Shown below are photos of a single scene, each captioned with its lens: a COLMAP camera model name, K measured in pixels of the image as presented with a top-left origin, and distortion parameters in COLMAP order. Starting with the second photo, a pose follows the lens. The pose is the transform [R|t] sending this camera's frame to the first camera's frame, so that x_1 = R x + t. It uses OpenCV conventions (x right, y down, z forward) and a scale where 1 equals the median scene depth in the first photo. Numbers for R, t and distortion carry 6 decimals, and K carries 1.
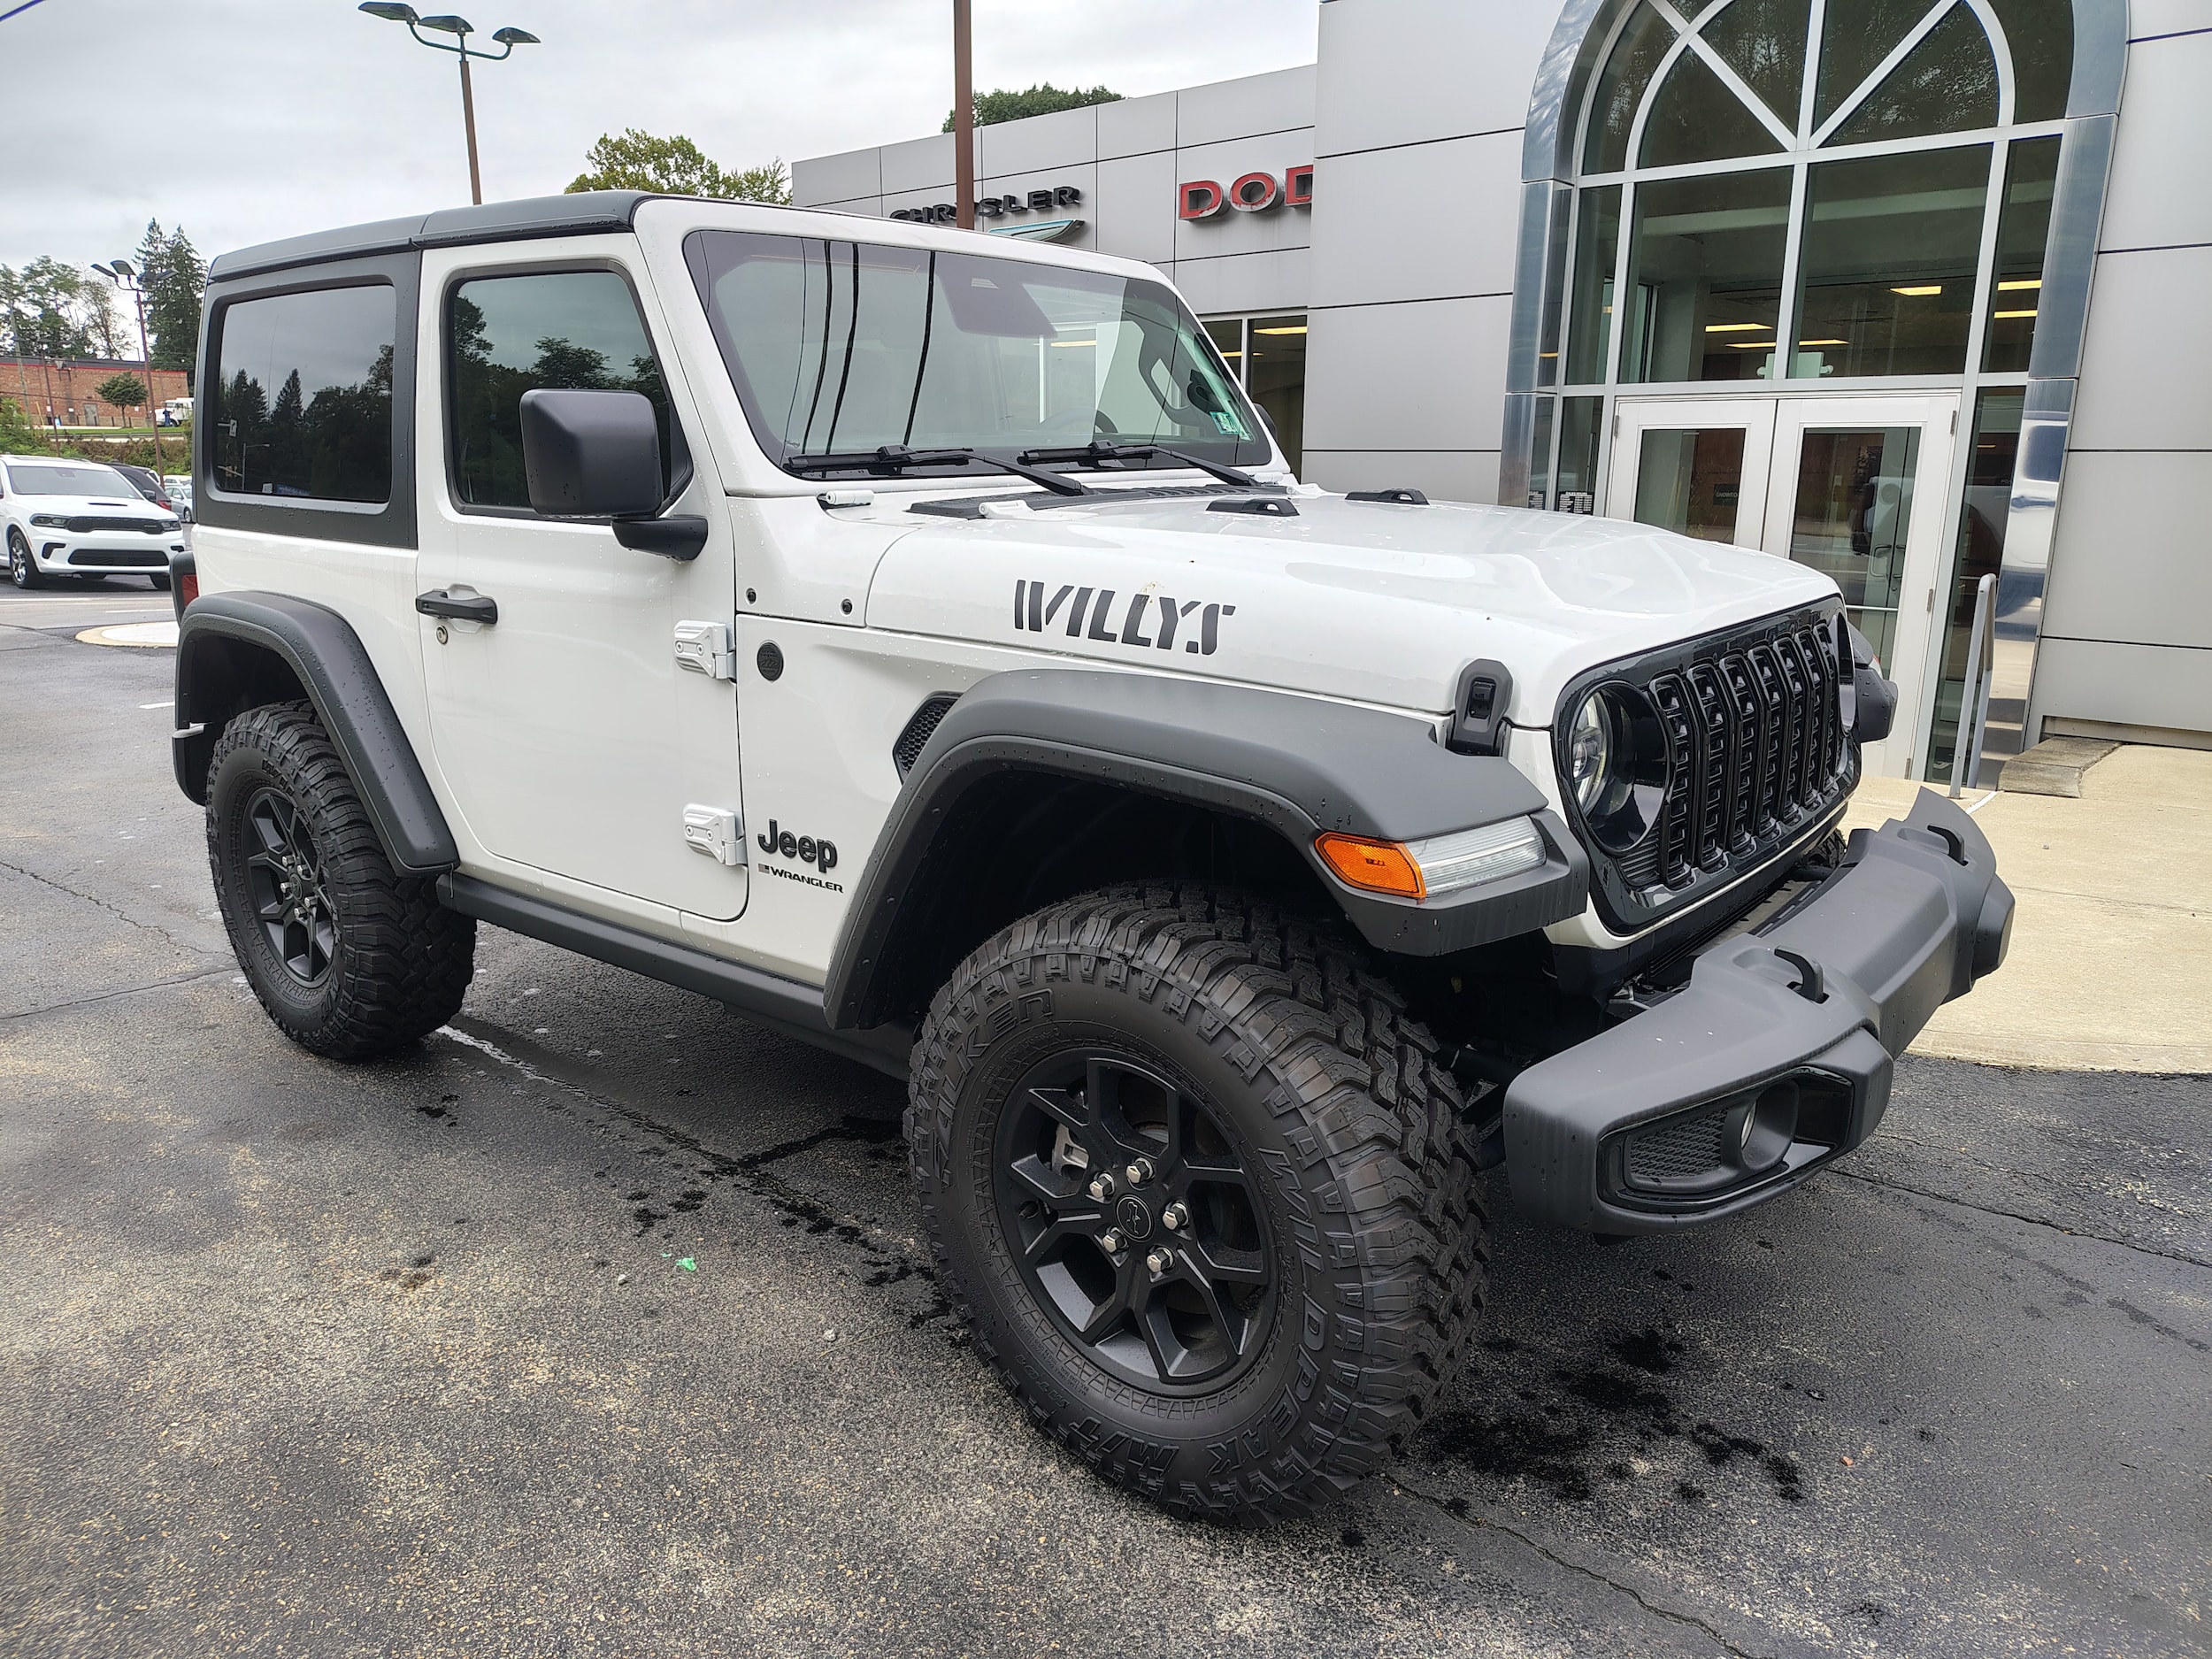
lens RADIAL K [[1529.0, 0, 1104.6], [0, 1529.0, 846.8], [0, 0, 1]] dist [0.001882, 0.001012]
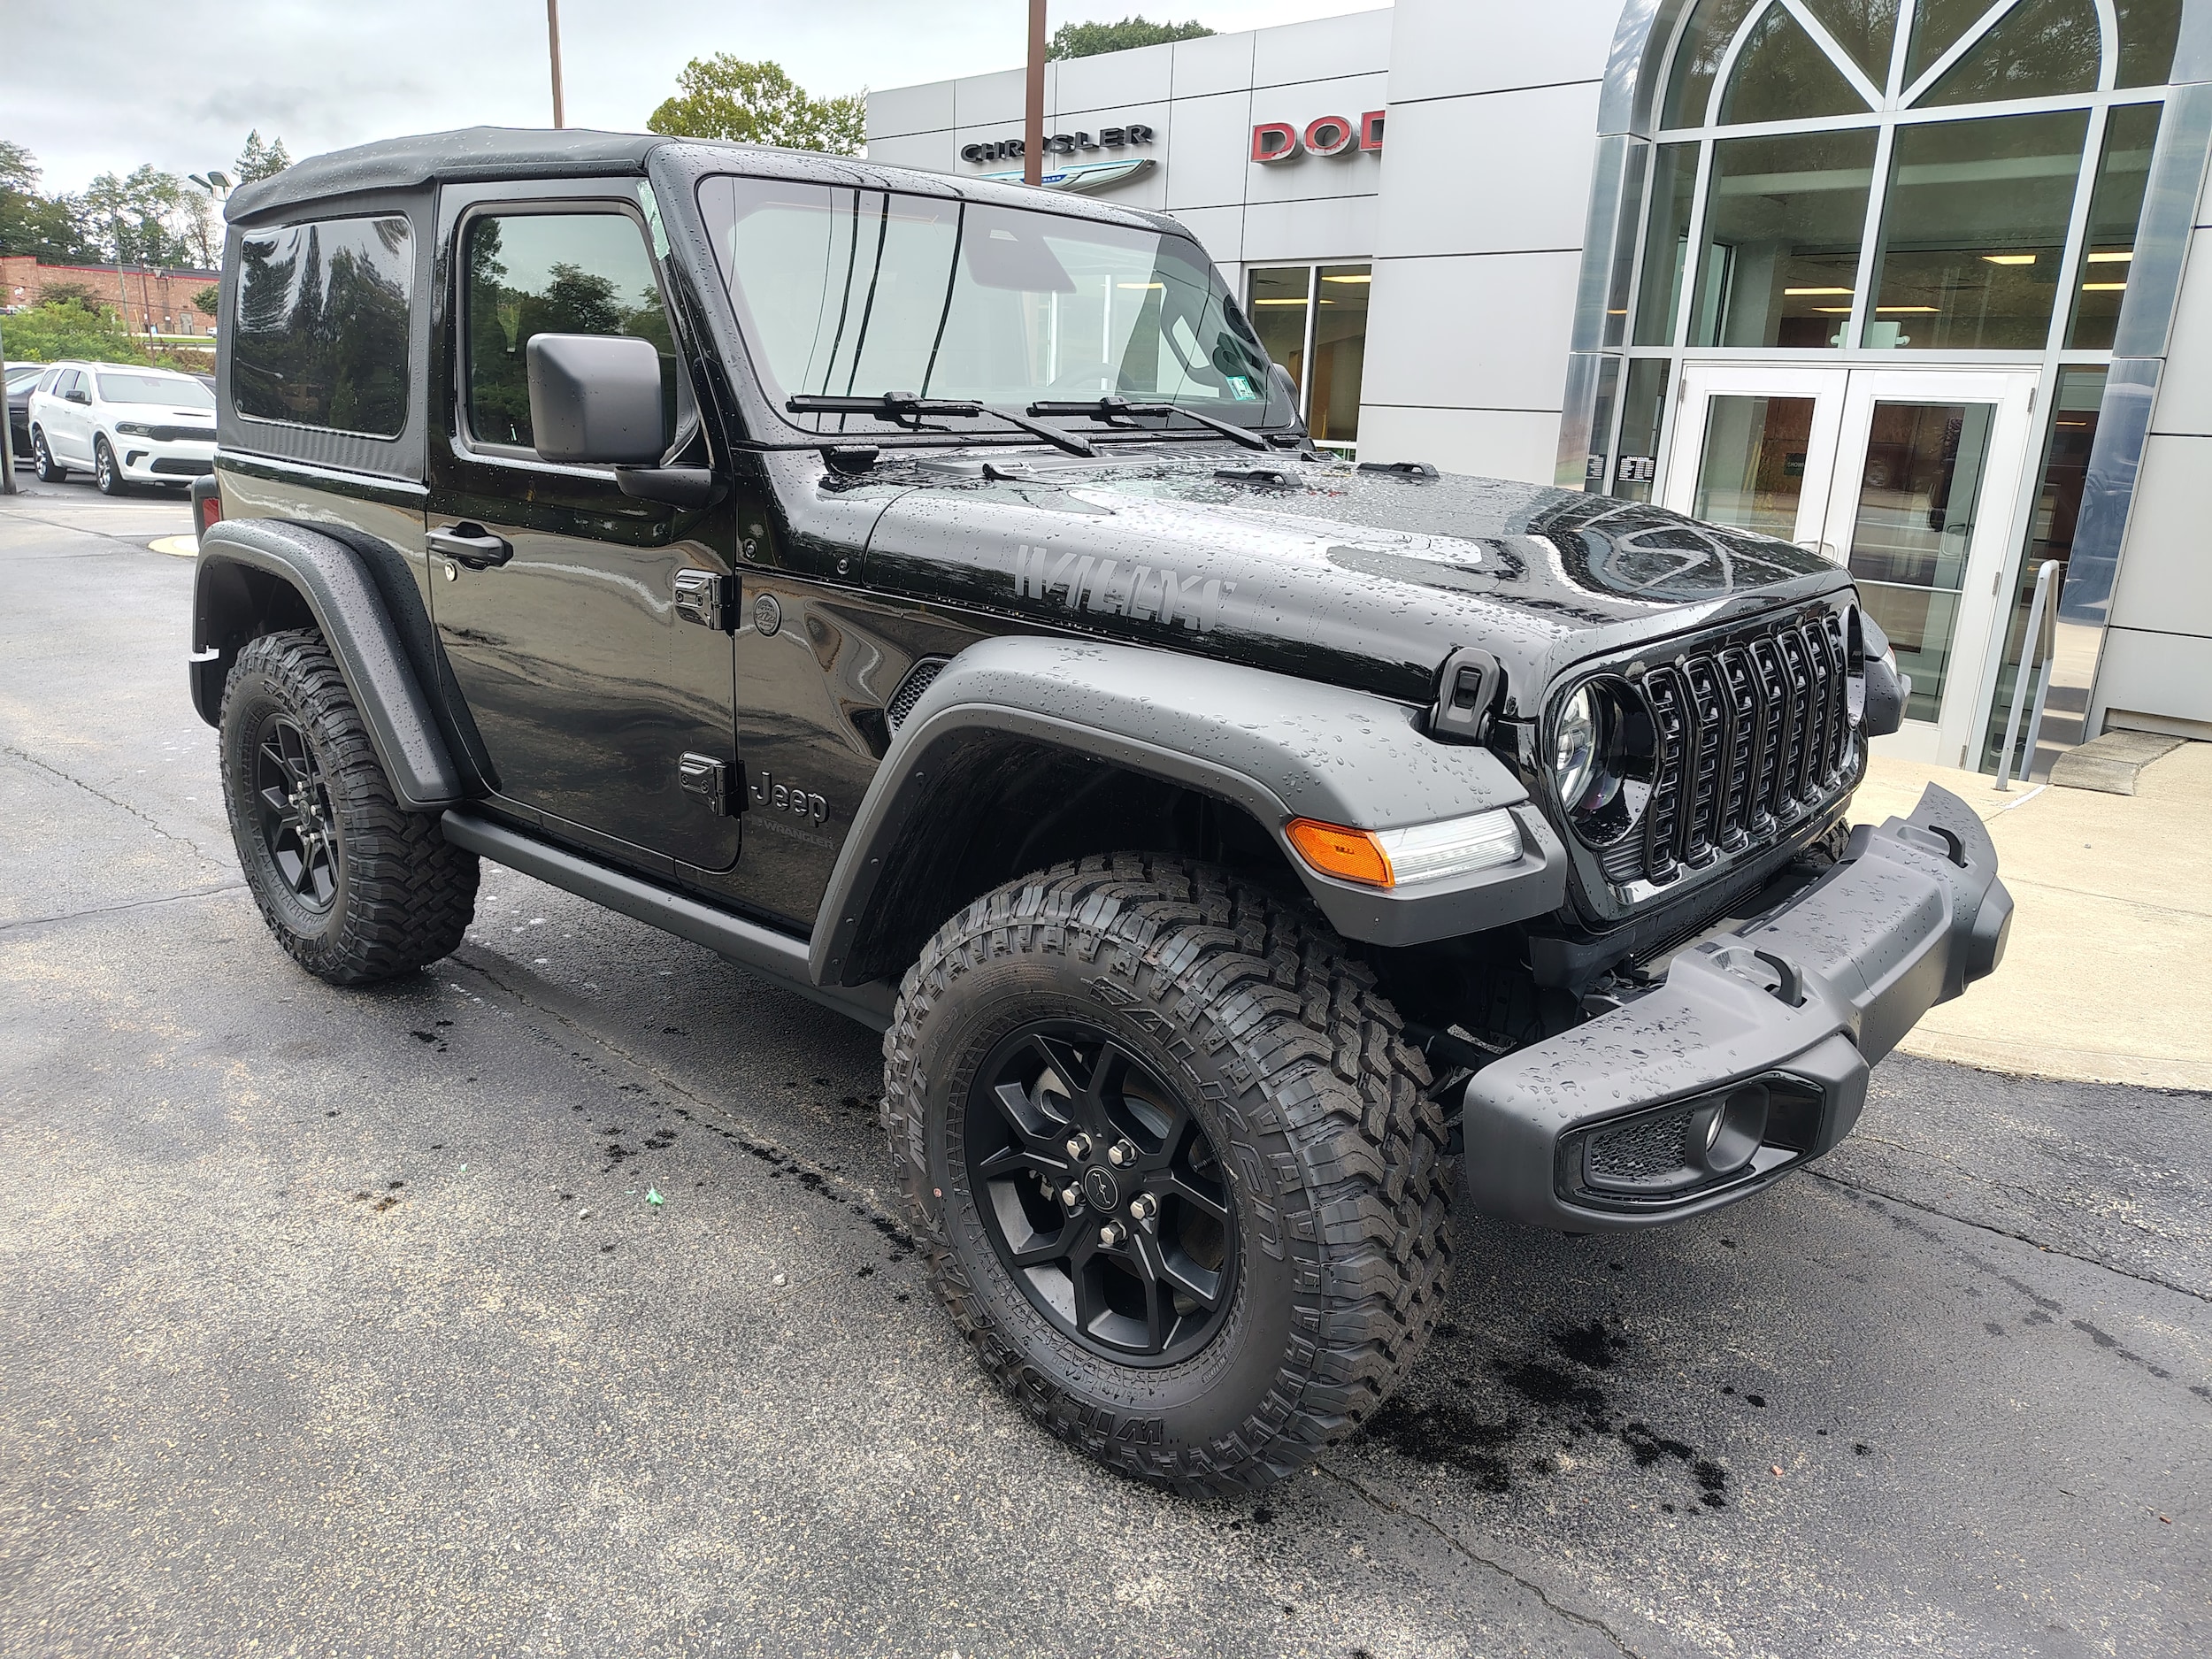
lens RADIAL K [[1529.0, 0, 1101.7], [0, 1529.0, 835.1], [0, 0, 1]] dist [0.001882, 0.001012]
pose [[0.998119, 0.046095, -0.040410, 0.046903], [-0.044918, 0.998553, 0.029560, -0.011325], [0.041714, -0.027689, 0.998746, 0.004868]]
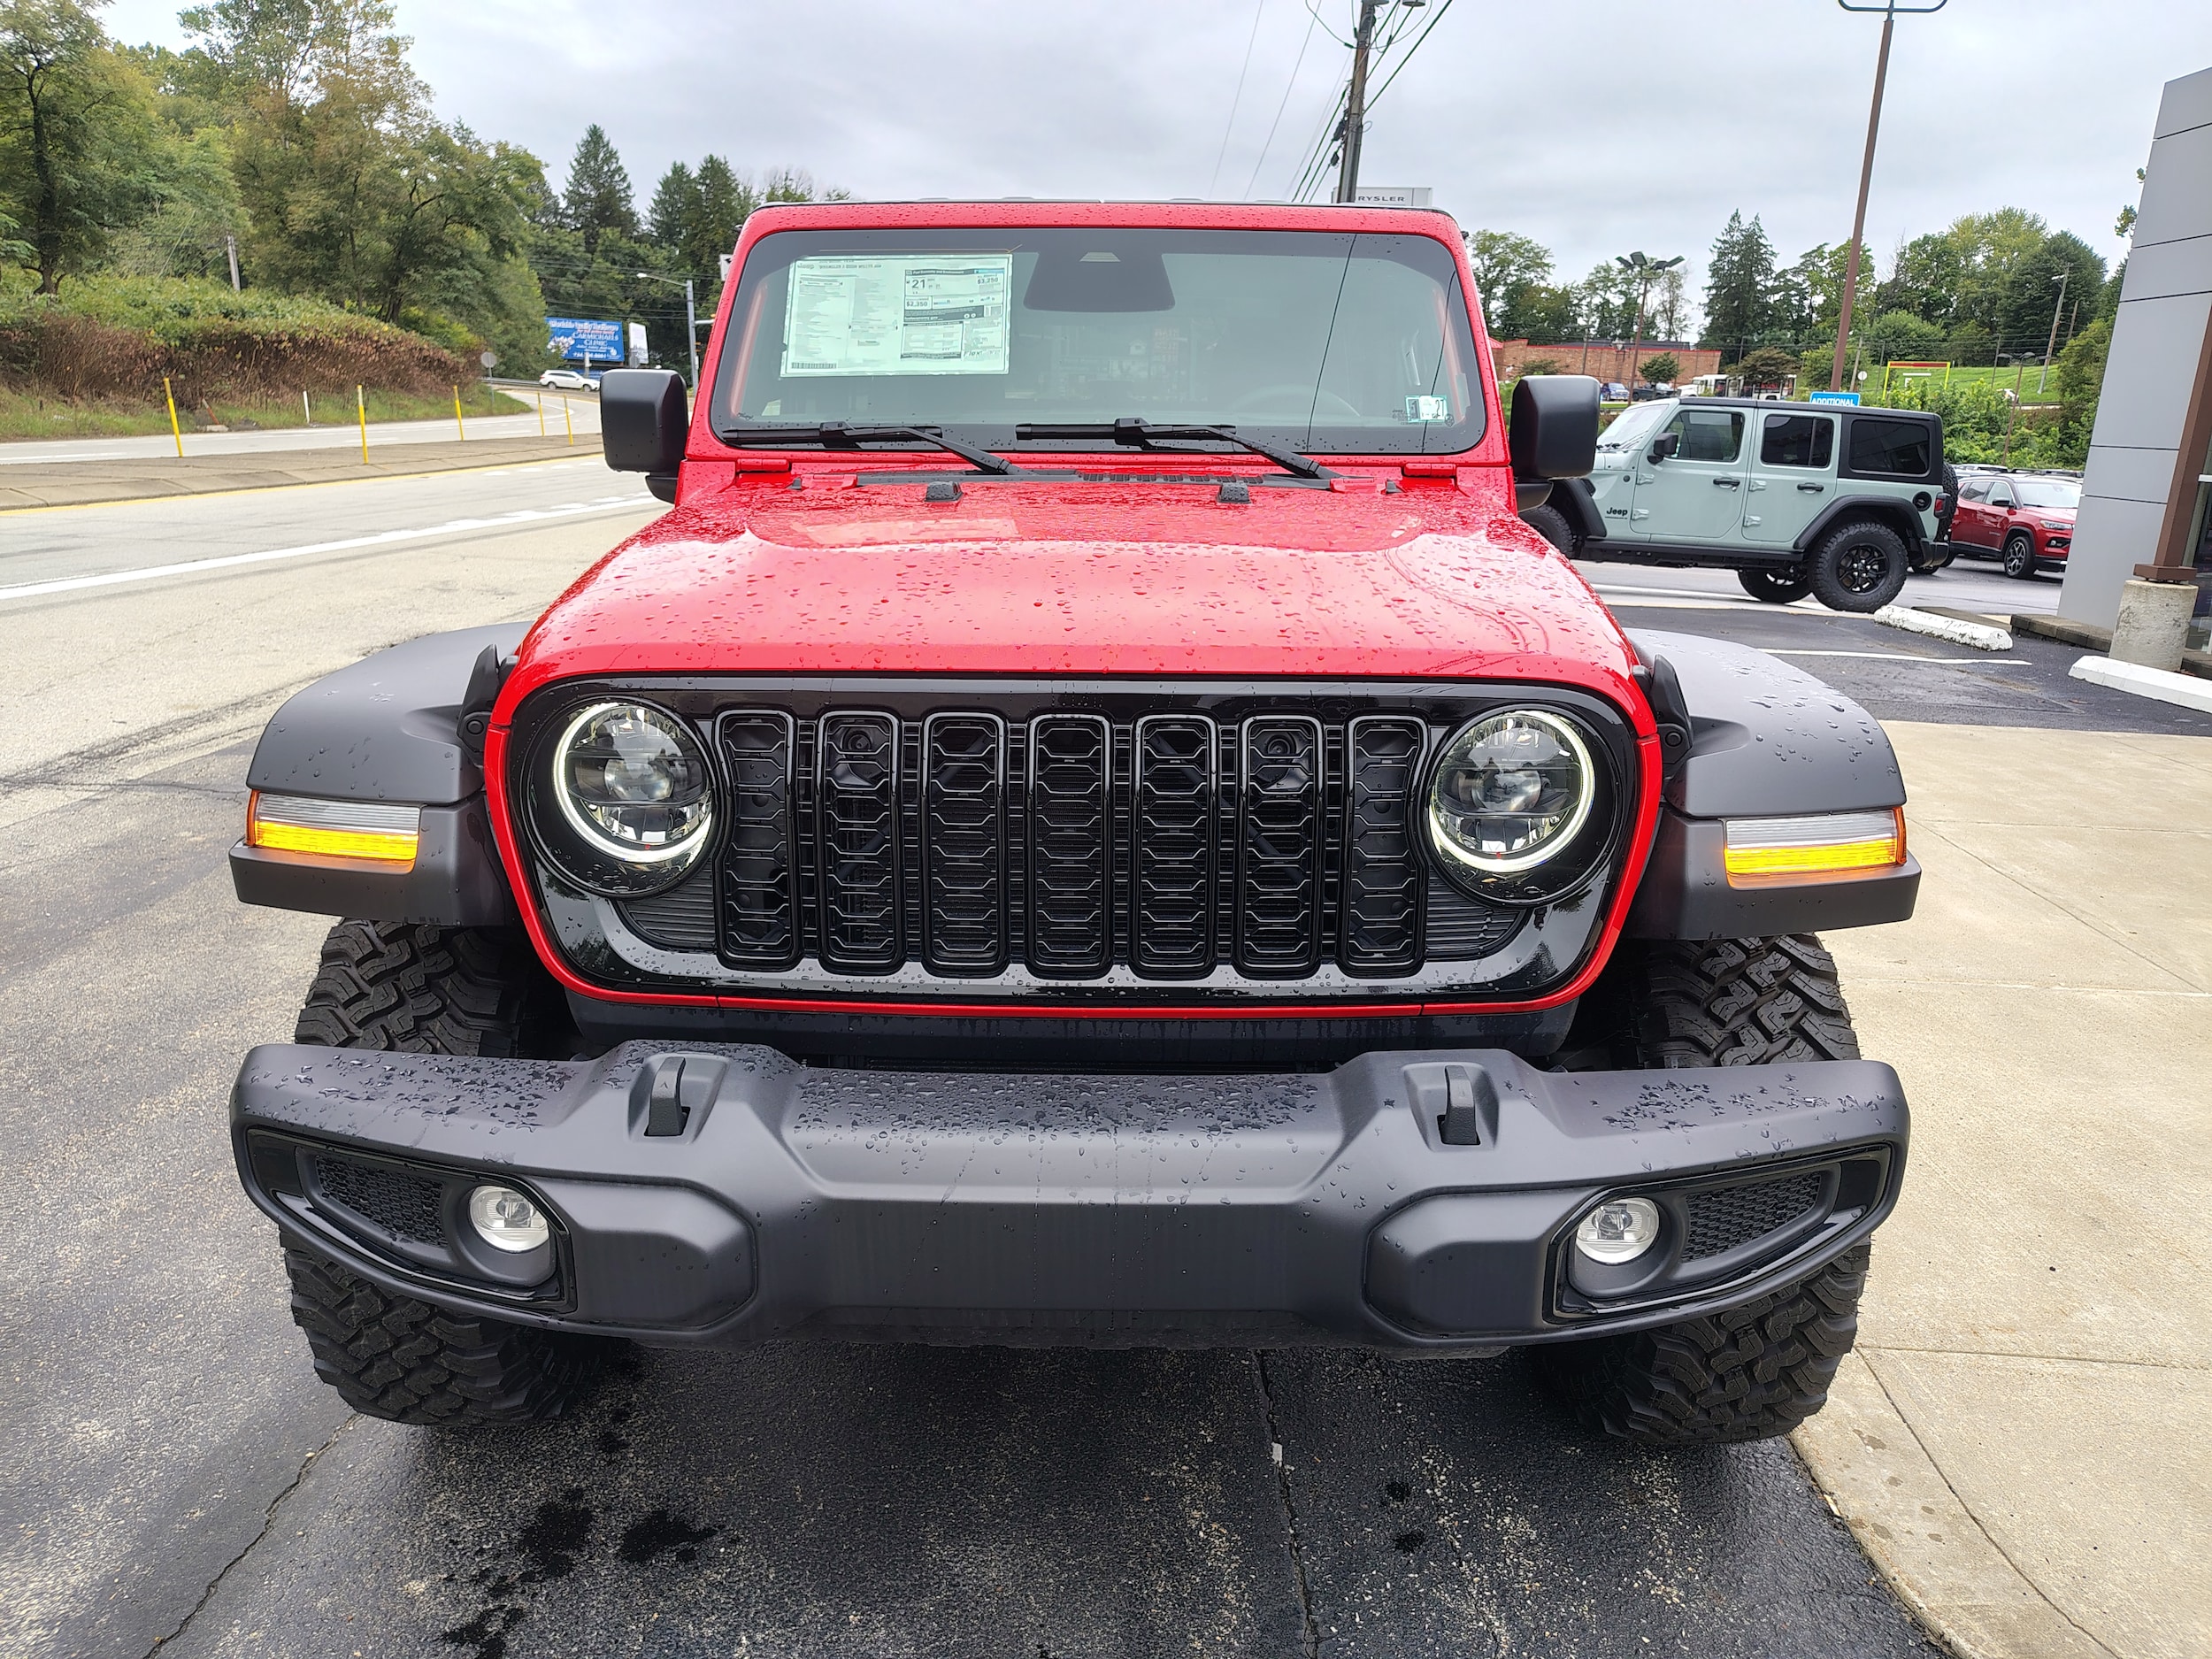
lens RADIAL K [[1529.0, 0, 1112.7], [0, 1529.0, 837.6], [0, 0, 1]] dist [0.001882, 0.001012]
pose [[0.613932, 0.225331, -0.756514, 0.826778], [-0.219111, 0.969375, 0.110917, -0.135920], [0.758339, 0.097665, 0.644503, 0.481374]]
